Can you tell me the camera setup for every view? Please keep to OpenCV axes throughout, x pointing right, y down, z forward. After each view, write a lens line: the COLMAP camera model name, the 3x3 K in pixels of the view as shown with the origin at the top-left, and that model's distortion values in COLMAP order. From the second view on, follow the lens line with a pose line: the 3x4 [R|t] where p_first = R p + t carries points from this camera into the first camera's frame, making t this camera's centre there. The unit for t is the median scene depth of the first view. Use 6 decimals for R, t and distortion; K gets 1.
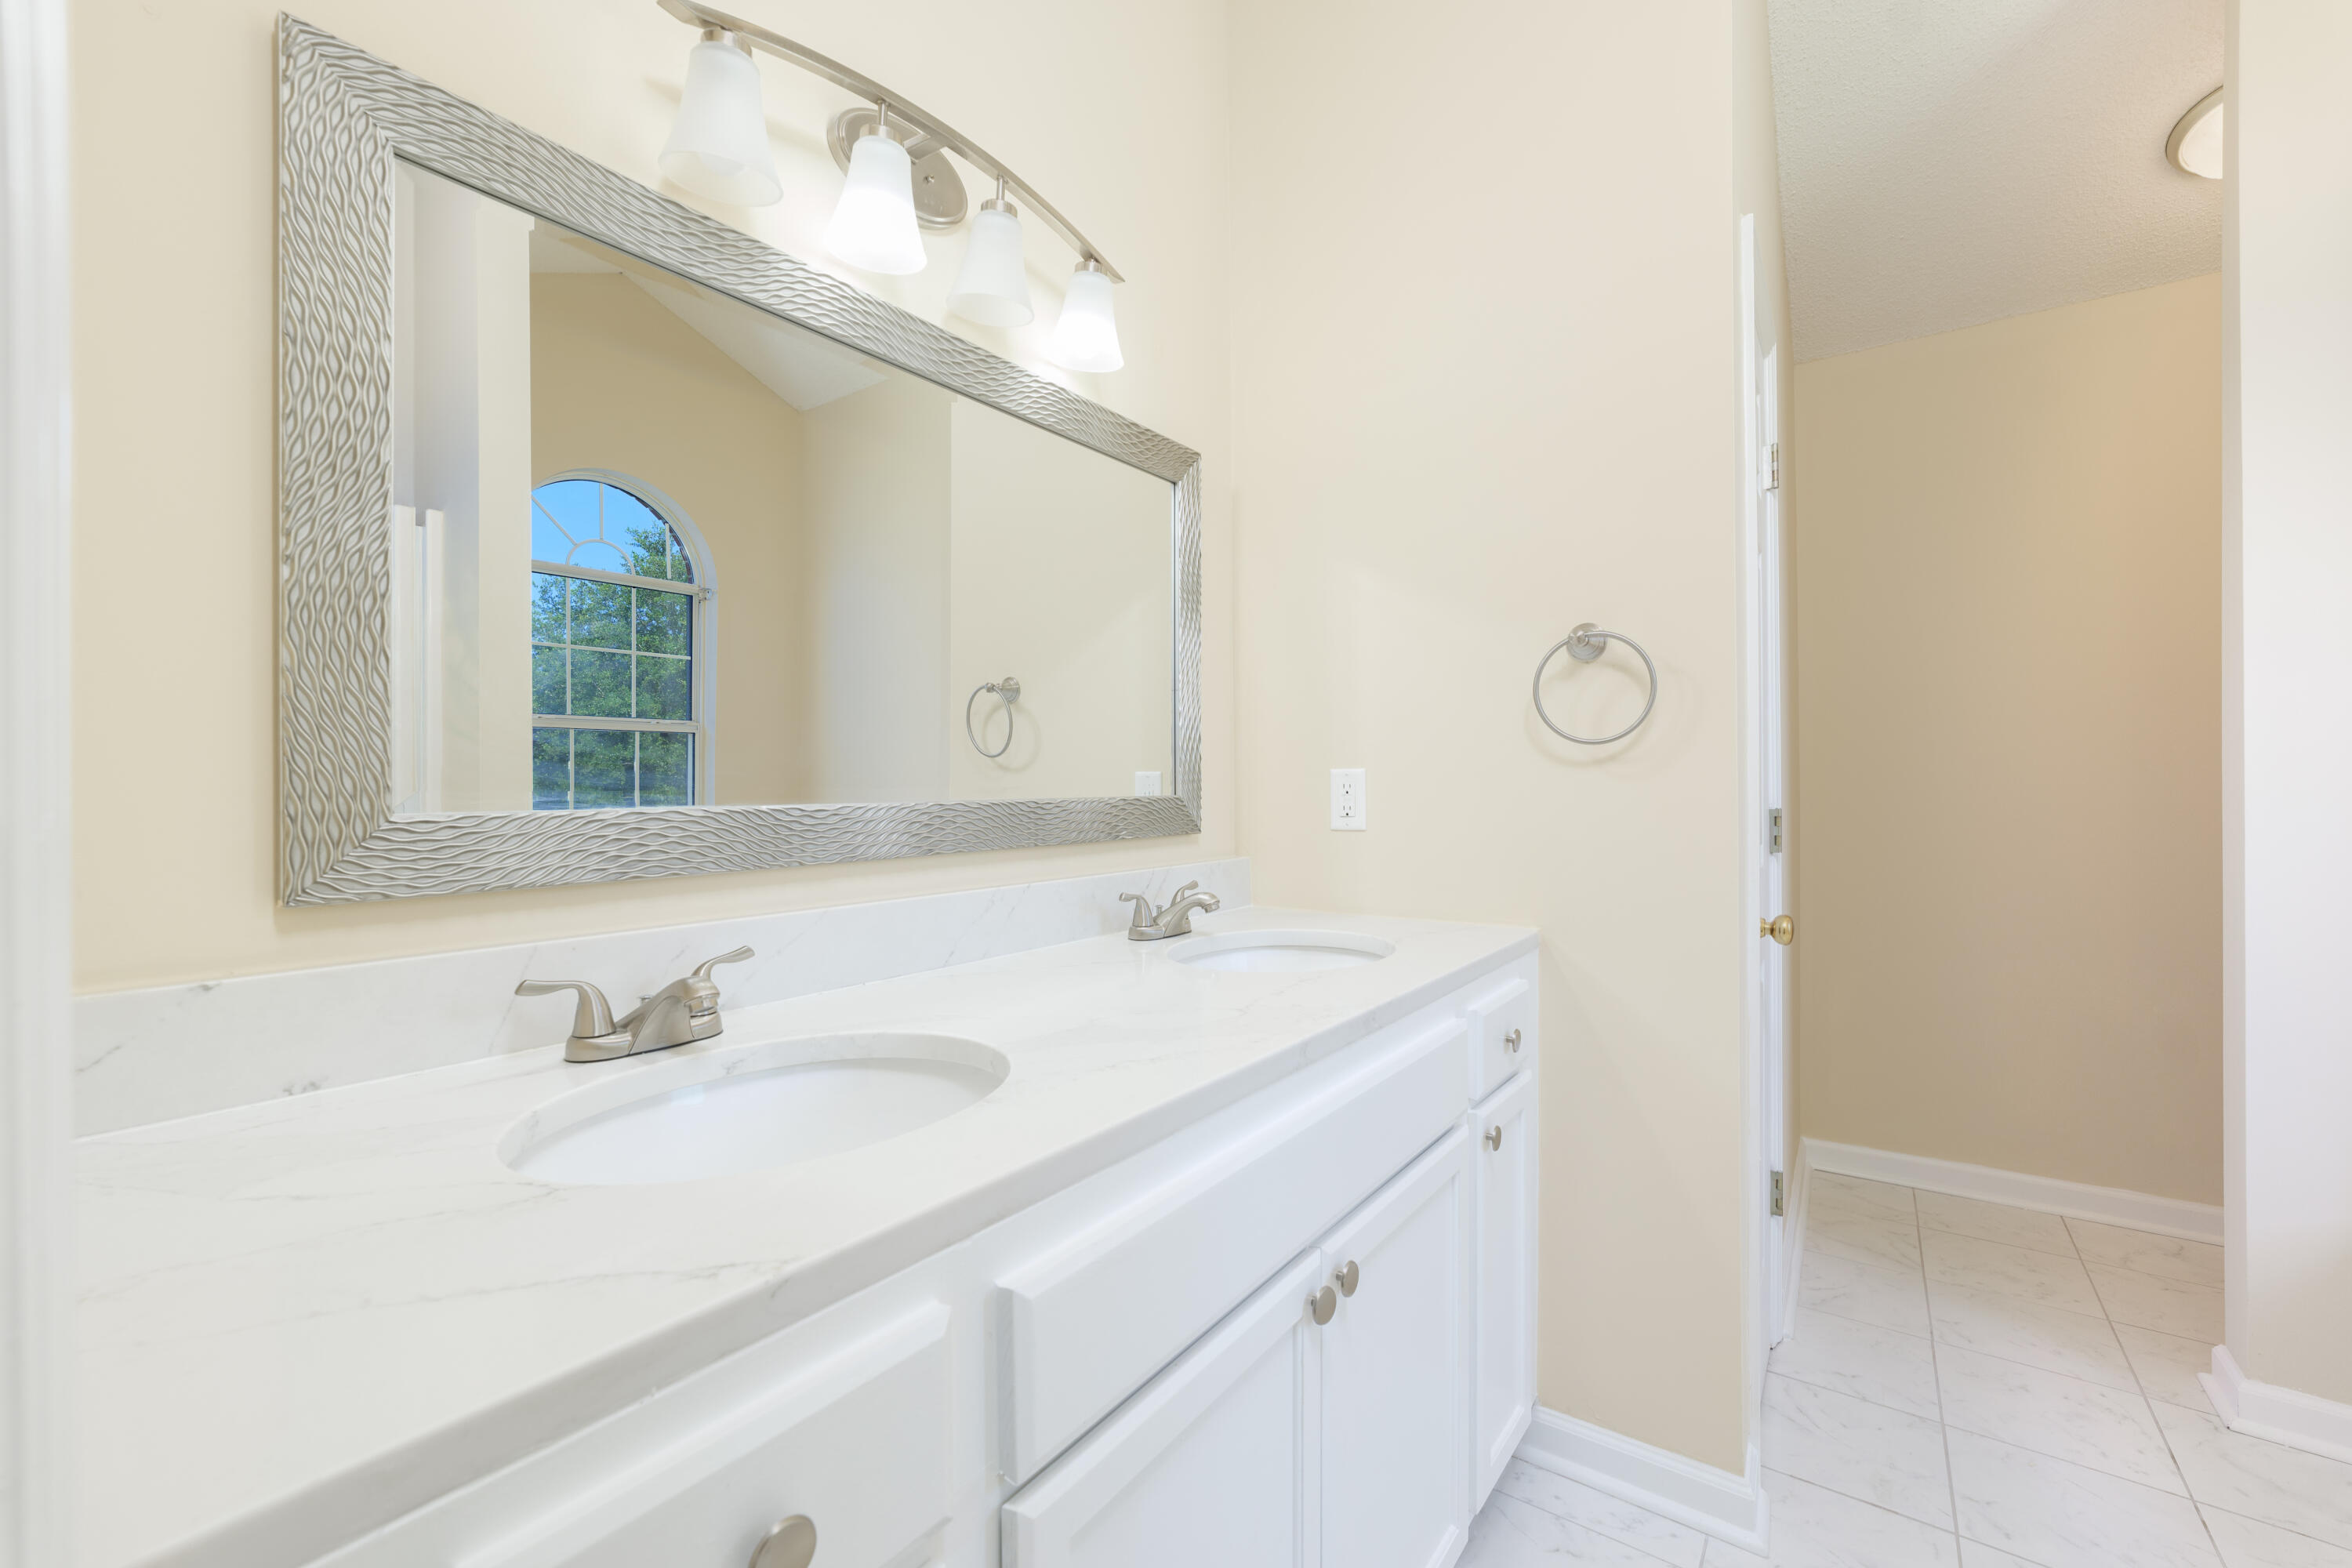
lens RADIAL K [[971.4, 0, 1176.0], [0, 971.4, 784.0], [0, 0, 1]] dist [-0.021154, -0.000053]
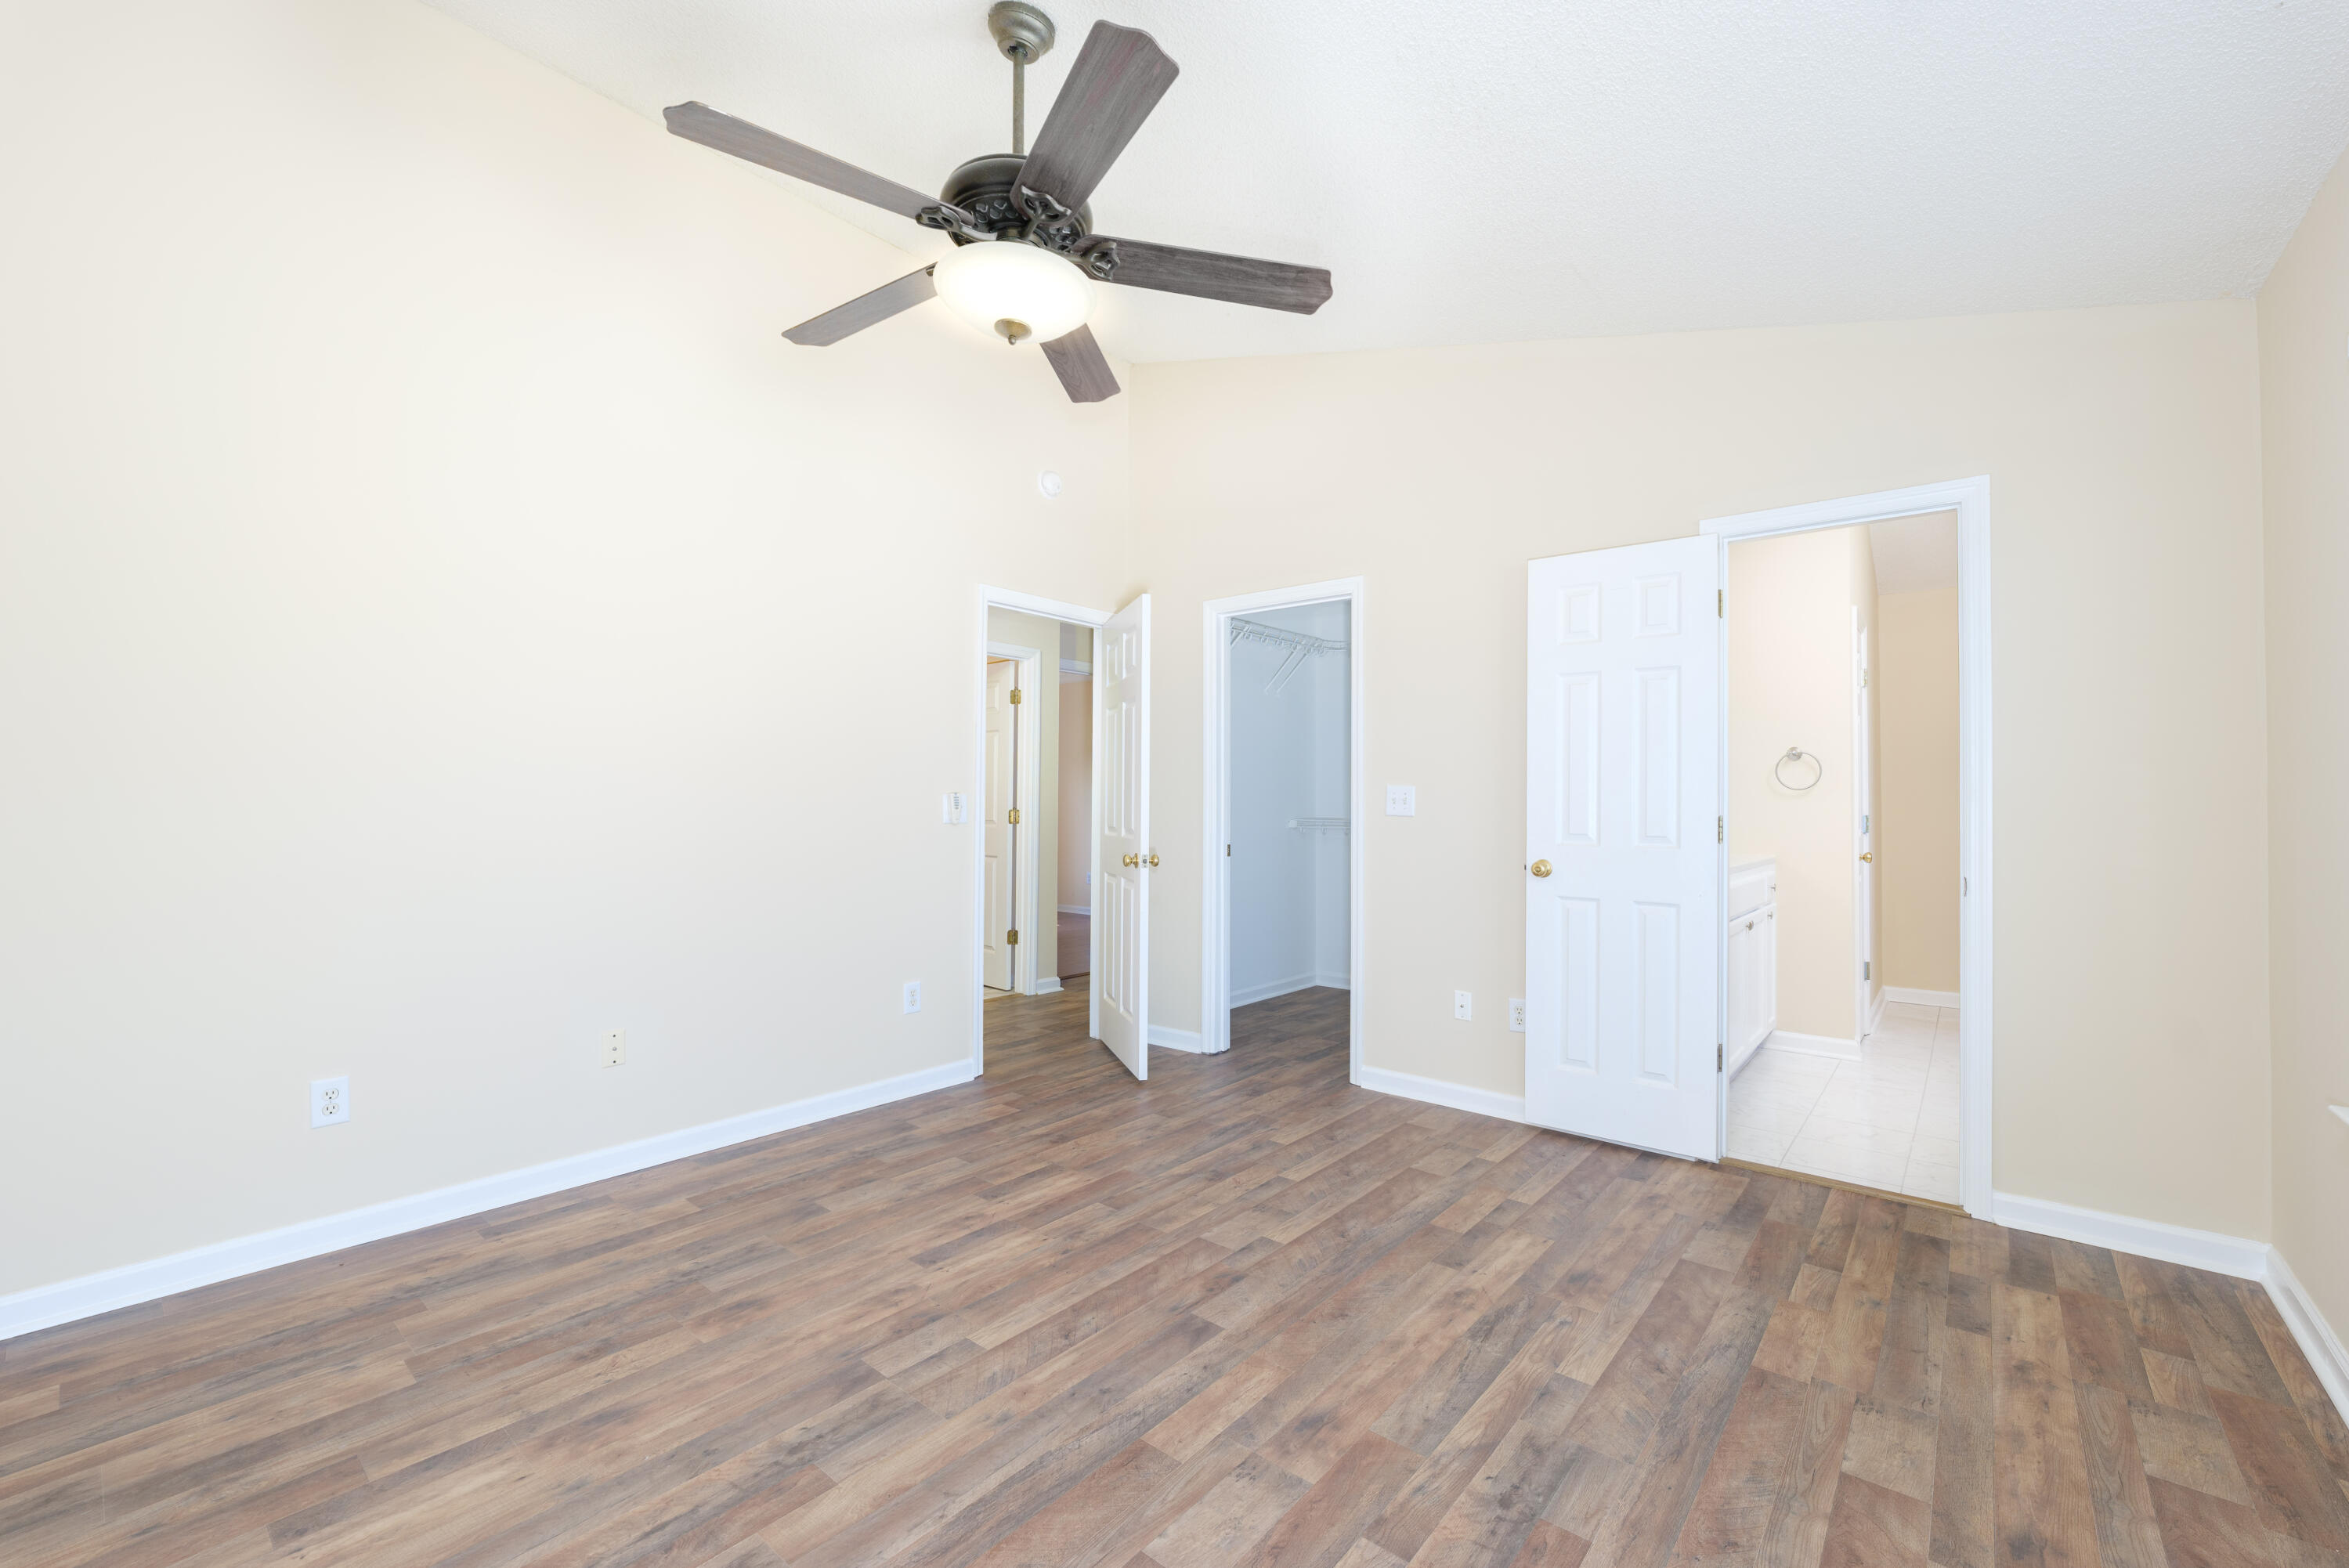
lens RADIAL K [[956.9, 0, 1171.0], [0, 956.9, 786.1], [0, 0, 1]] dist [-0.020206, 0.001145]
pose [[0.996368, 0.010001, -0.084562, -1.063759], [-0.011715, 0.999735, -0.019798, 0.020219], [0.084342, 0.020717, 0.996221, -1.760397]]
